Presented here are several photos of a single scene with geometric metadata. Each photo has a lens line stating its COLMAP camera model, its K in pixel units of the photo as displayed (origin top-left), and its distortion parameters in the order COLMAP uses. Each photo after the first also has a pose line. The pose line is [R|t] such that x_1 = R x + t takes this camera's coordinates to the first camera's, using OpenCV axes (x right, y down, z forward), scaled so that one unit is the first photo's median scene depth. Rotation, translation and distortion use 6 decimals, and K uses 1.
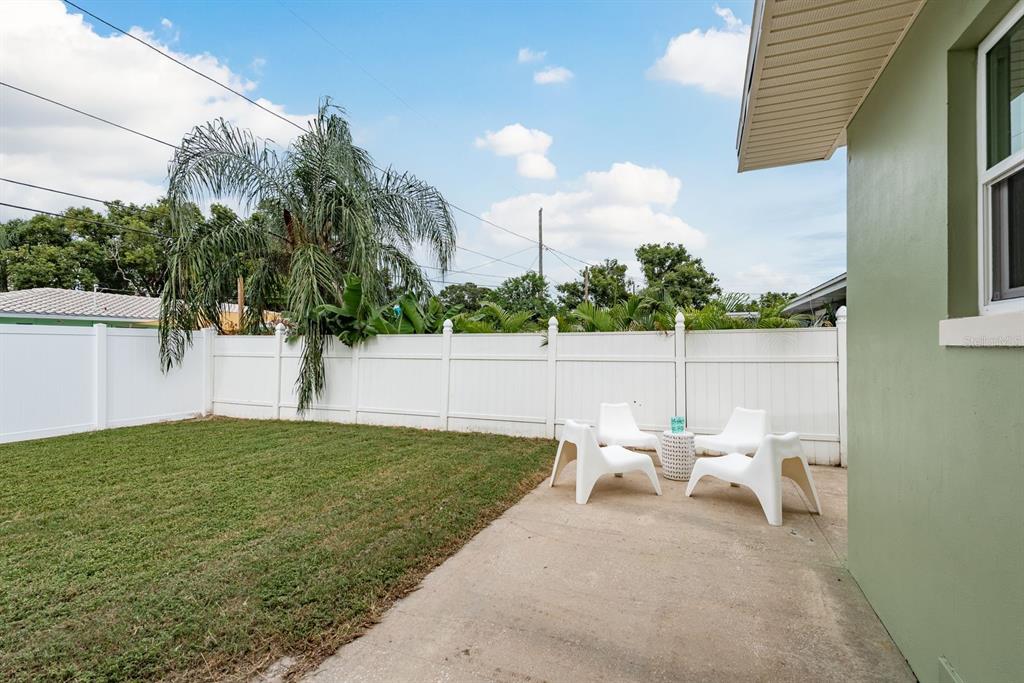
lens RADIAL K [[476.5, 0, 512.0], [0, 476.5, 341.5], [0, 0, 1]] dist [0.002788, -0.000044]
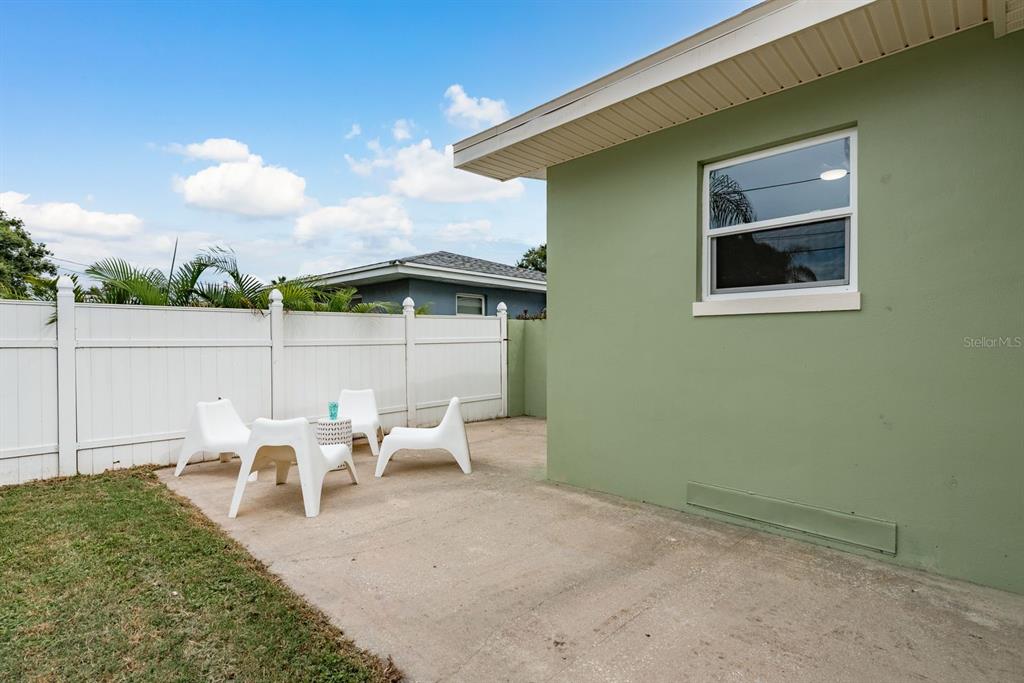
lens RADIAL K [[506.7, 0, 512.0], [0, 506.7, 341.5], [0, 0, 1]] dist [0.007424, 0.000250]
pose [[0.376045, 0.000033, 0.926601, -0.587821], [-0.004763, 0.999987, 0.001897, 0.052253], [-0.926589, -0.005126, 0.376040, 0.426699]]
